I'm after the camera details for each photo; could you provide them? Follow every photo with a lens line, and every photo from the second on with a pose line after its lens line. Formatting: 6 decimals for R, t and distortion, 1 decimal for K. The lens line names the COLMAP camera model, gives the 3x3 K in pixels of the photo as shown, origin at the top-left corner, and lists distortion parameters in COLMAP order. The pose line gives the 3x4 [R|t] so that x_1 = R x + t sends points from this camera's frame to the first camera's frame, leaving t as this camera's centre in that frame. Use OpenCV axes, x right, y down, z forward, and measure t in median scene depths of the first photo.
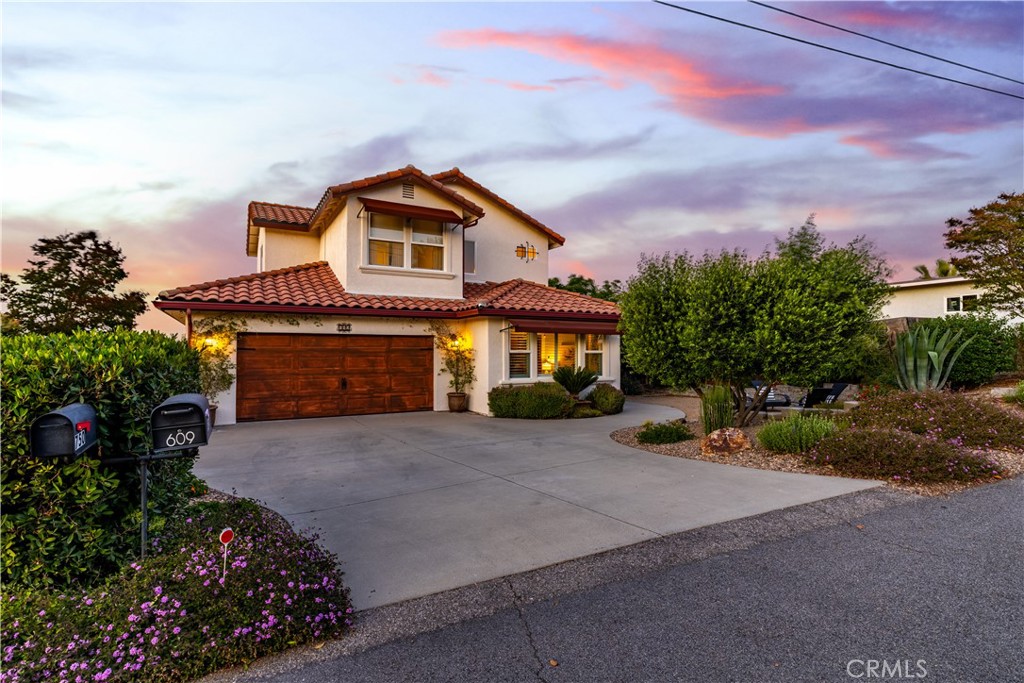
lens RADIAL K [[514.4, 0, 513.6], [0, 514.4, 341.7], [0, 0, 1]] dist [0.004737, 0.001237]
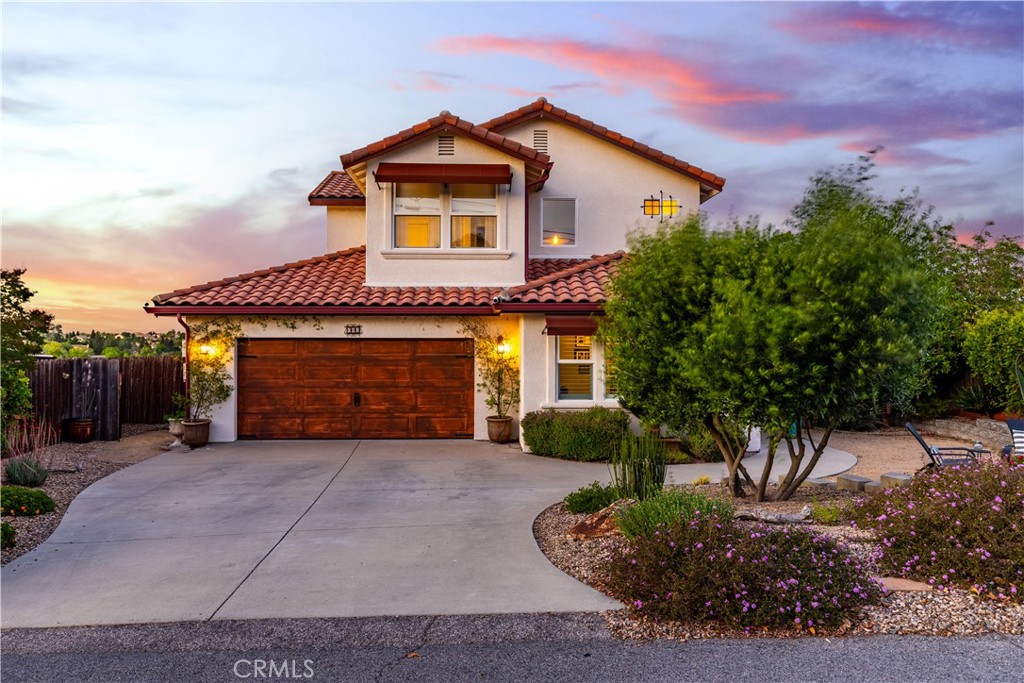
lens RADIAL K [[773.1, 0, 512.5], [0, 773.1, 340.1], [0, 0, 1]] dist [-0.003193, -0.006476]
pose [[0.889899, 0.002191, -0.456152, 0.417302], [0.006893, 0.999810, 0.018250, -0.030042], [0.456105, -0.019385, 0.889715, 0.034983]]
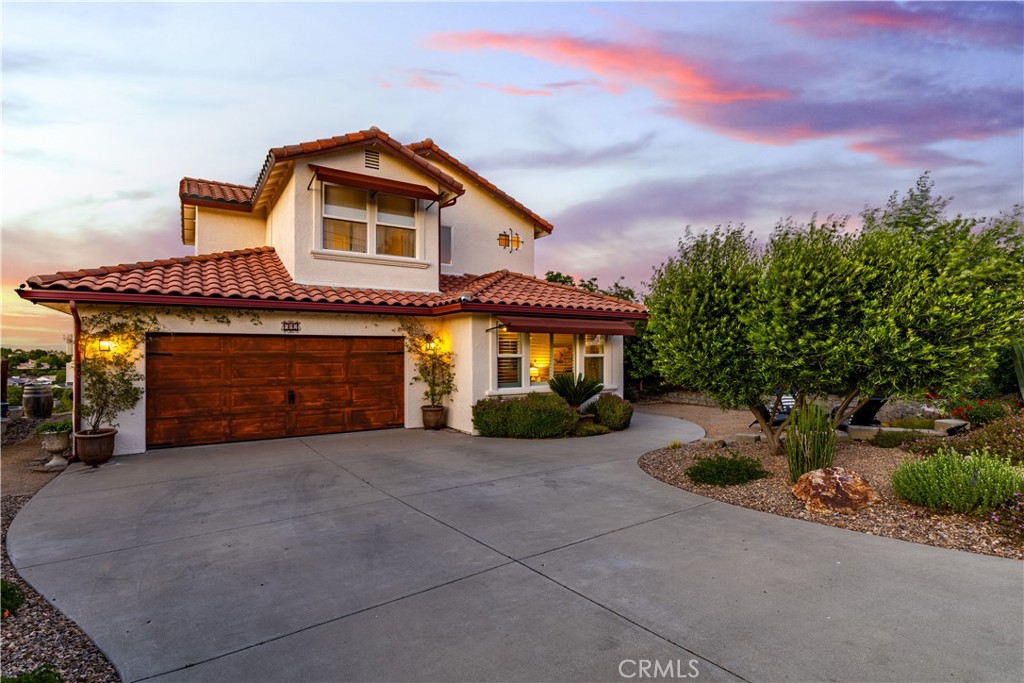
lens RADIAL K [[507.4, 0, 507.7], [0, 507.4, 349.7], [0, 0, 1]] dist [-0.000475, -0.001933]
pose [[0.998482, -0.002739, 0.055011, -0.036411], [0.002004, 0.999908, 0.013416, -0.001440], [-0.055043, -0.013285, 0.998396, 0.188255]]
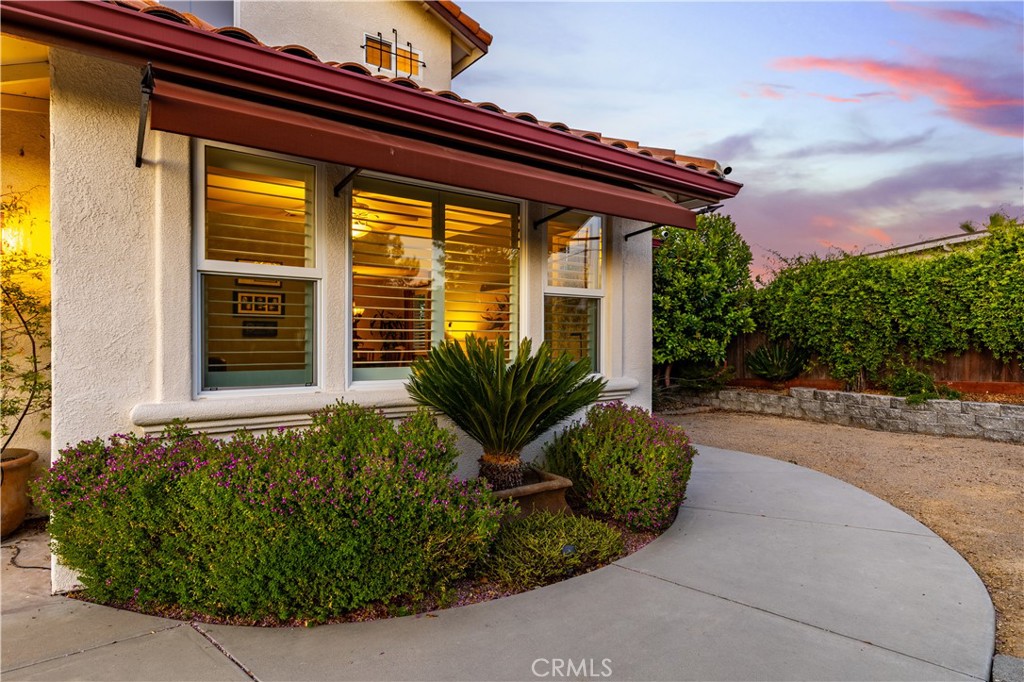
lens RADIAL K [[563.6, 0, 512.7], [0, 563.6, 339.4], [0, 0, 1]] dist [0.001335, 0.000200]
pose [[0.994845, 0.000809, 0.101404, 0.097420], [-0.002837, 0.999799, 0.019854, 0.044598], [-0.101368, -0.020040, 0.994647, 0.753105]]
